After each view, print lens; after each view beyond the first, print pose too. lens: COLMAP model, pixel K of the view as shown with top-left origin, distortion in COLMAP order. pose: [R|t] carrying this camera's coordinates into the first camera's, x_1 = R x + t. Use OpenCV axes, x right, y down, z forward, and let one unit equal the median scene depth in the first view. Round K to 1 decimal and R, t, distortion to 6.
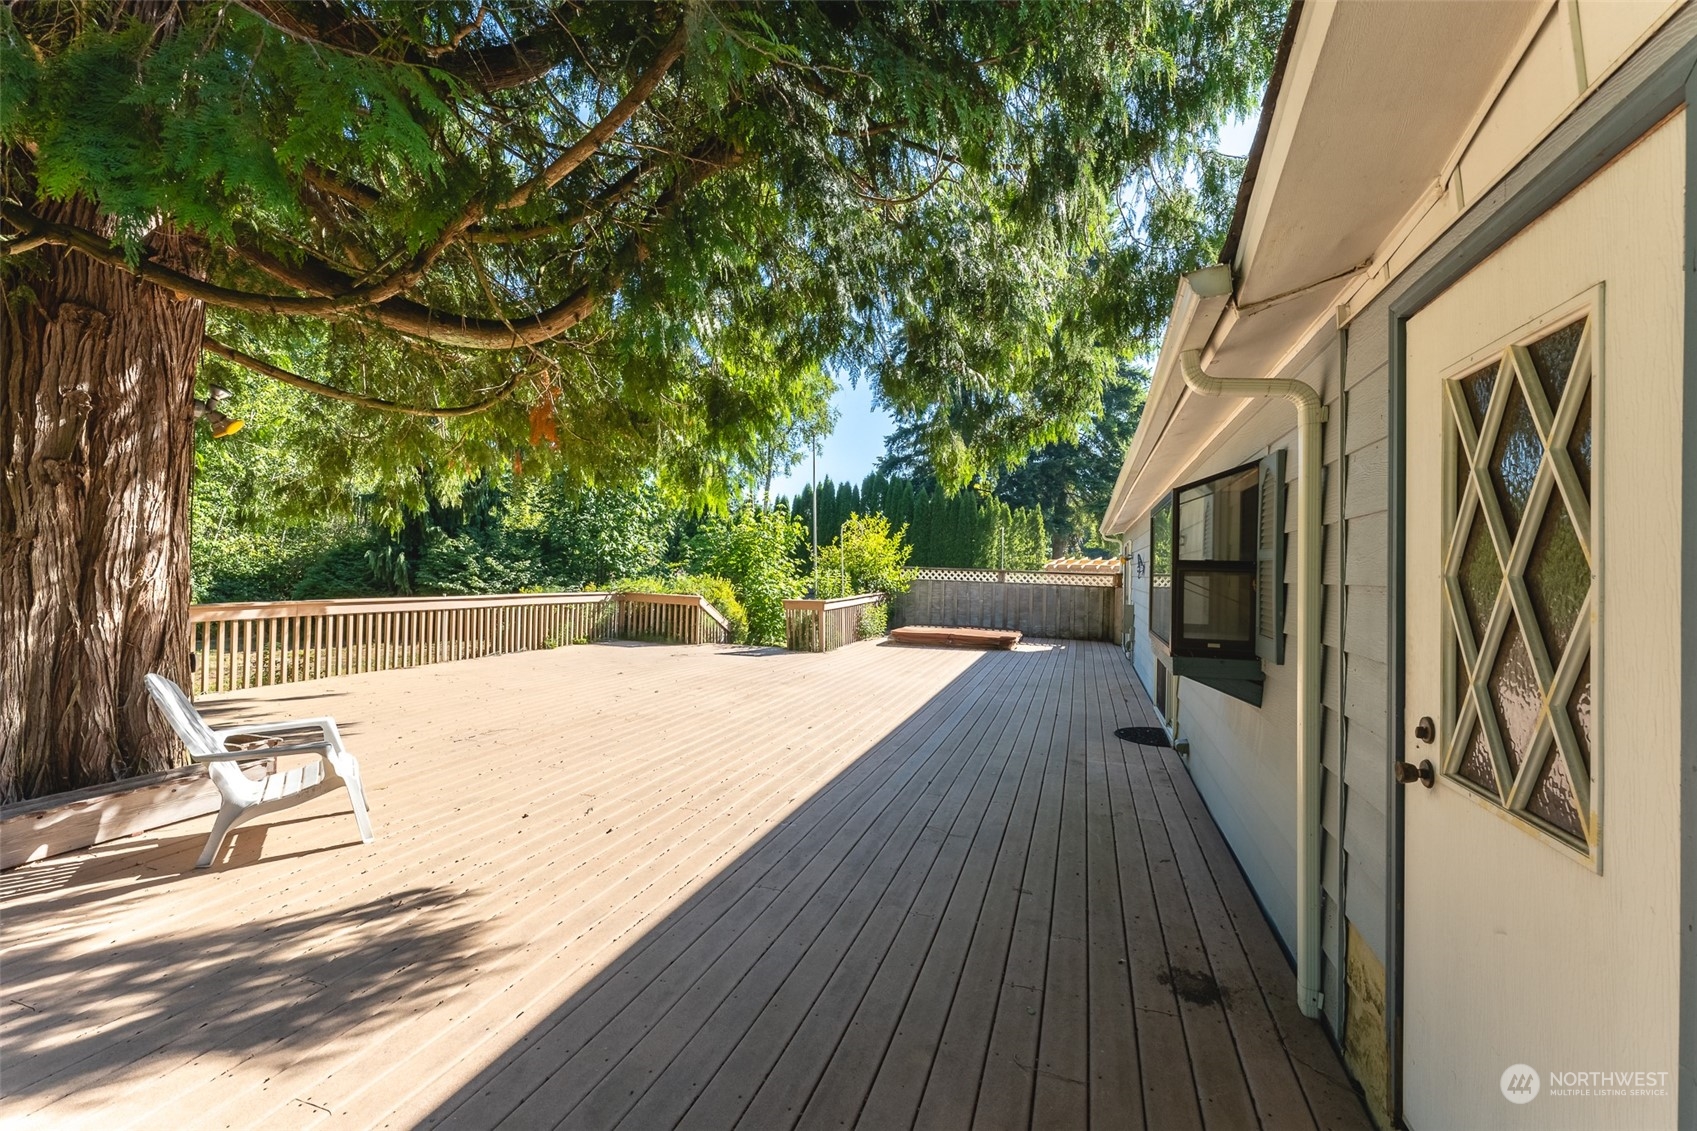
lens RADIAL K [[695.0, 0, 847.3], [0, 695.0, 575.9], [0, 0, 1]] dist [0.001231, 0.000489]
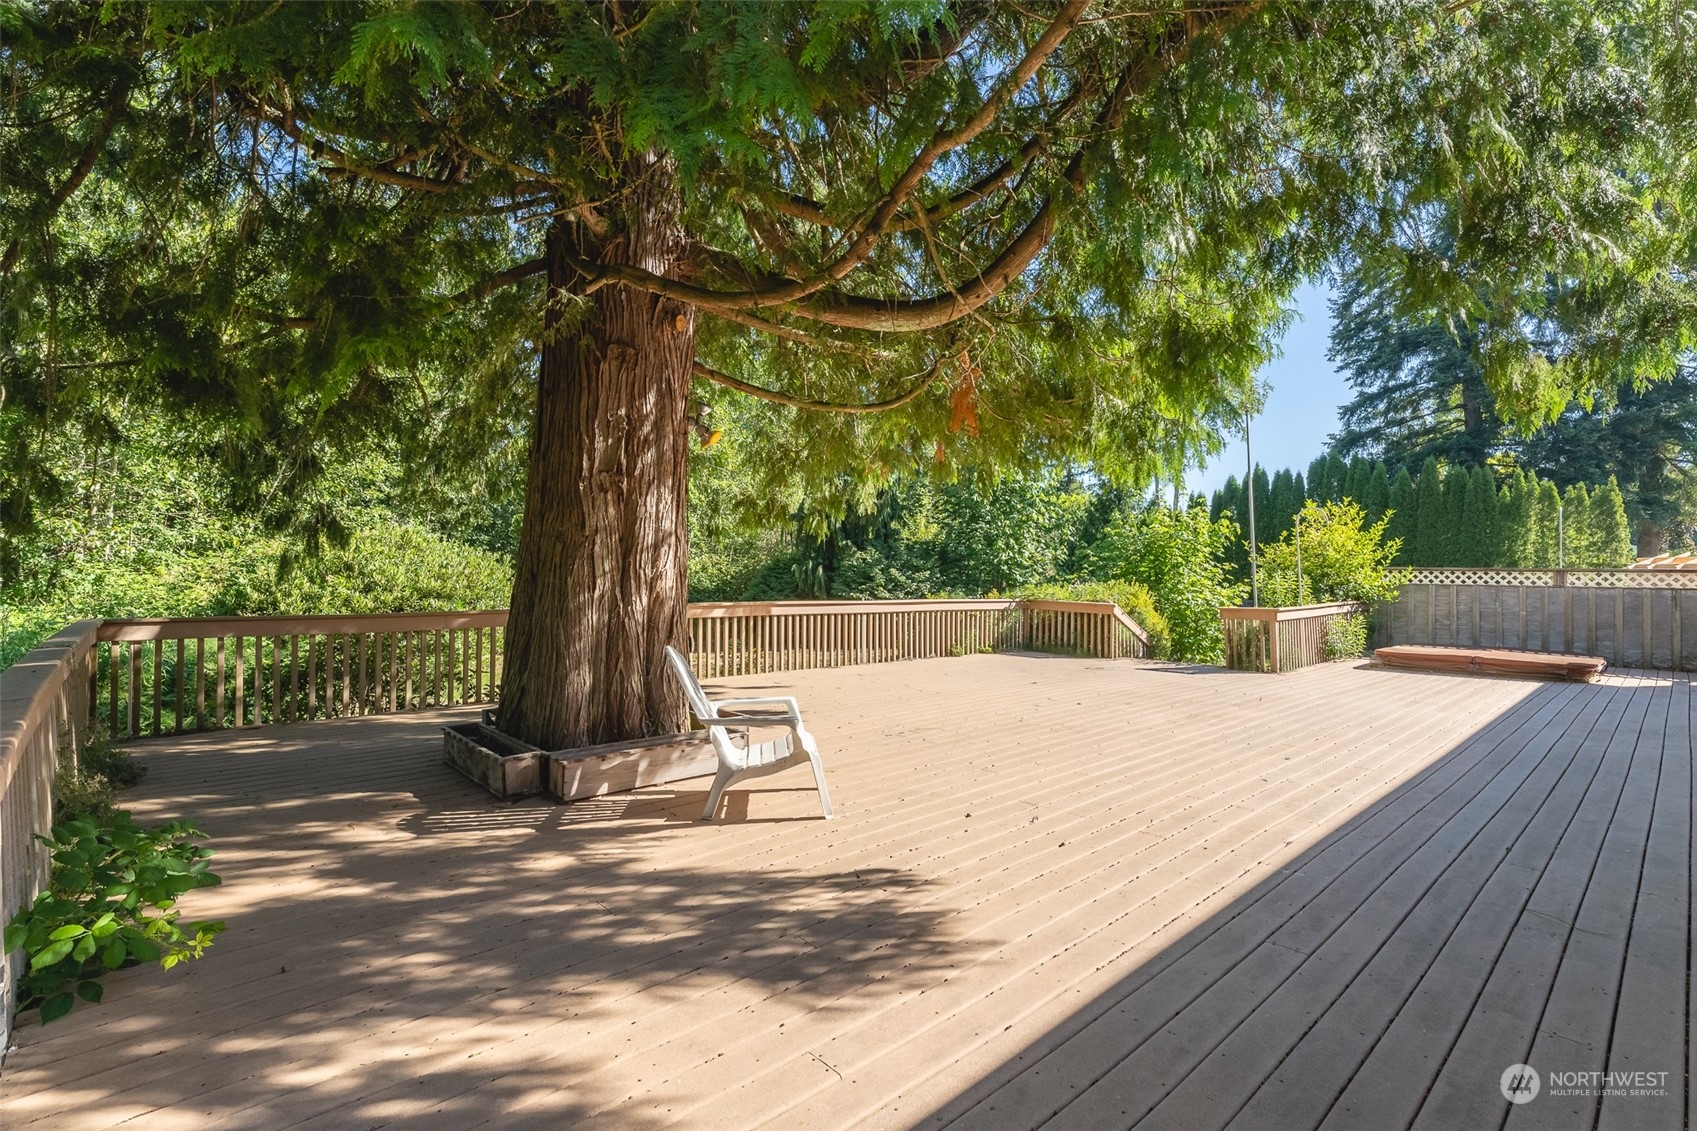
lens RADIAL K [[749.5, 0, 855.9], [0, 749.5, 594.7], [0, 0, 1]] dist [-0.000543, -0.000176]
pose [[0.876554, -0.011860, -0.481157, -0.083513], [0.009221, 0.999927, -0.007850, 0.043626], [0.481215, 0.002444, 0.876599, 0.038823]]
